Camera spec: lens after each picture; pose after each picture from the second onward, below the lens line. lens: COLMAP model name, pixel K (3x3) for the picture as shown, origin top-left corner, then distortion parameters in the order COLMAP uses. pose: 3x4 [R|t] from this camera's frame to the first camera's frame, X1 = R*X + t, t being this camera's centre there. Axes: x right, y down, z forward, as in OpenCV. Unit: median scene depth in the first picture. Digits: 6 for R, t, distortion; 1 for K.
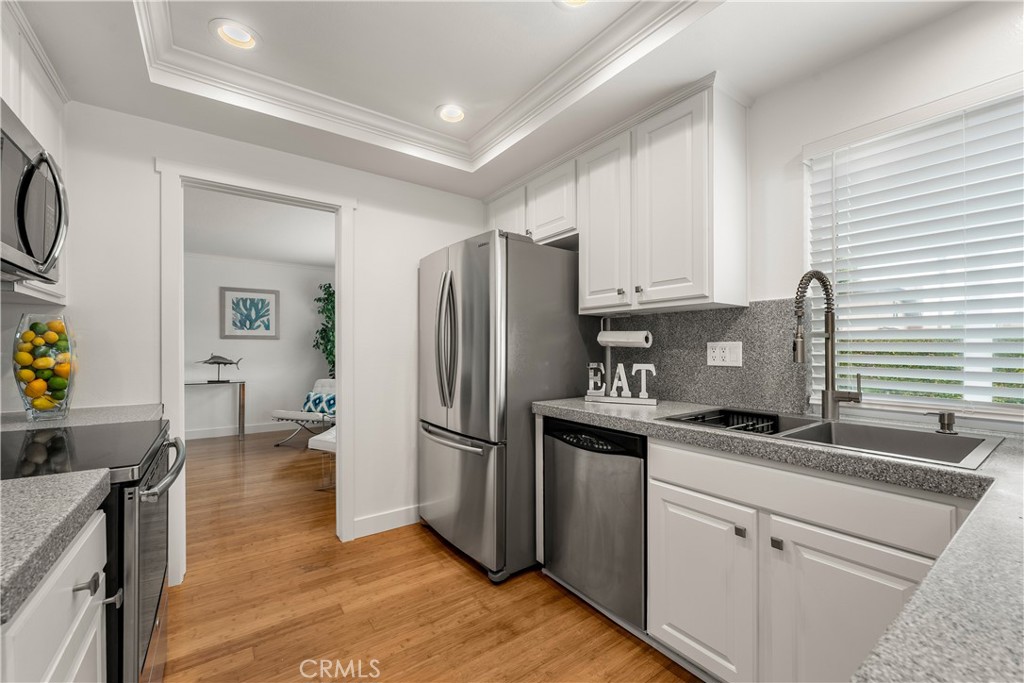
lens RADIAL K [[411.2, 0, 511.5], [0, 411.2, 356.2], [0, 0, 1]] dist [0.000837, 0.000095]
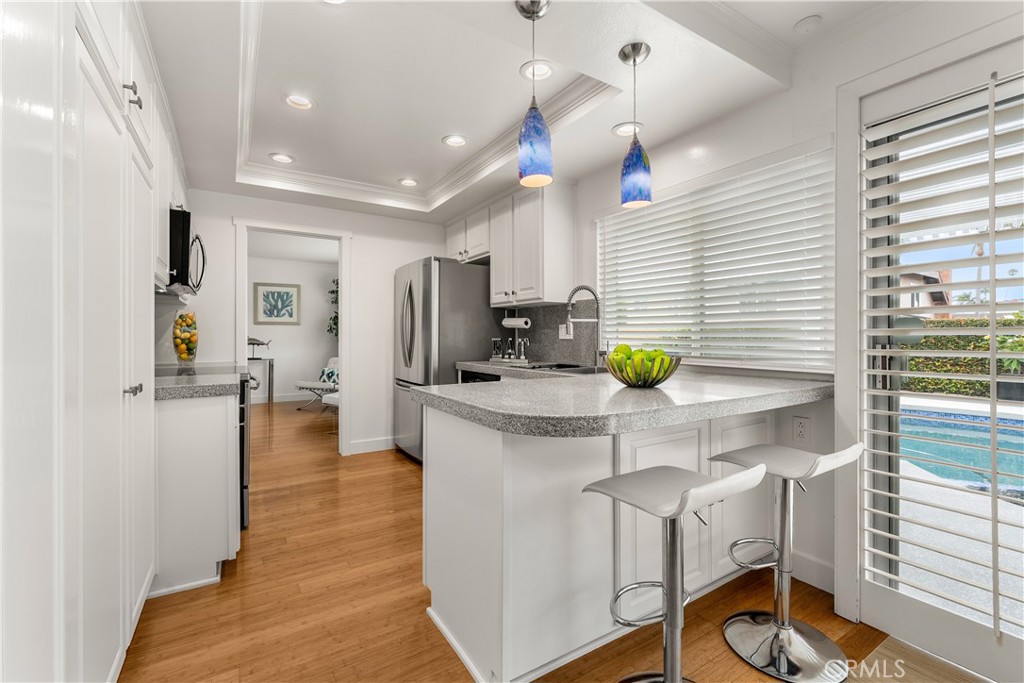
lens RADIAL K [[439.7, 0, 514.6], [0, 439.7, 342.6], [0, 0, 1]] dist [-0.001484, -0.000440]
pose [[0.998494, 0.000845, -0.054849, 0.335151], [-0.001052, 0.999992, -0.003747, 0.036729], [0.054845, 0.003799, 0.998488, -0.632430]]
